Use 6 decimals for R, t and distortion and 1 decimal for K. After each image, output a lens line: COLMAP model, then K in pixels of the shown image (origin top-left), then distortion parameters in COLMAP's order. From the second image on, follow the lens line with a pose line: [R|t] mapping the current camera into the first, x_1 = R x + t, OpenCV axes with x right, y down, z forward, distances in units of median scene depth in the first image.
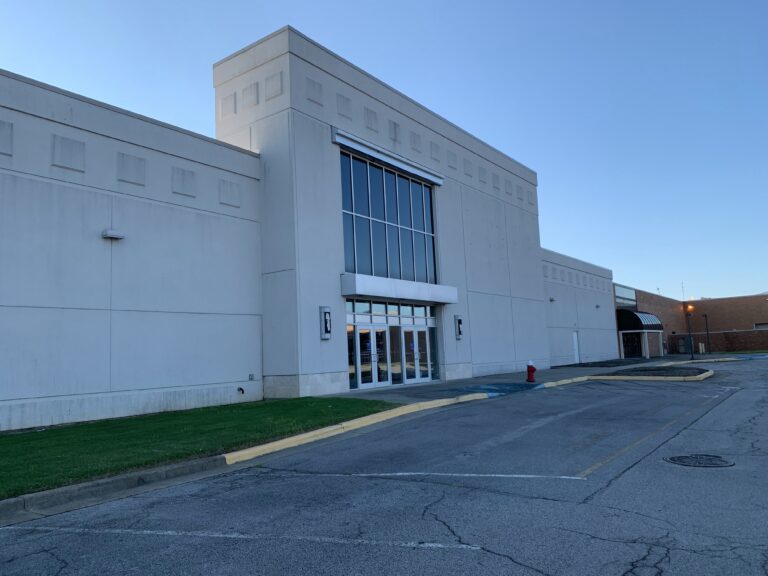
lens RADIAL K [[584.4, 0, 380.6], [0, 584.4, 287.1], [0, 0, 1]] dist [0.031003, 0.002872]
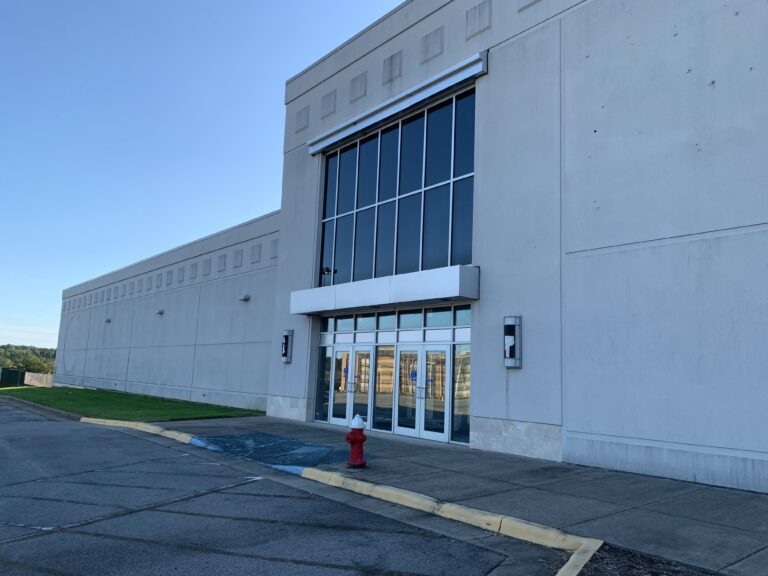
lens RADIAL K [[584.4, 0, 380.9], [0, 584.4, 289.3], [0, 0, 1]] dist [0.031003, 0.002872]
pose [[-0.242567, -0.108544, -0.964043, 0.726555], [0.083307, 0.987720, -0.132171, 0.095257], [0.966551, -0.112372, -0.230546, 1.202081]]
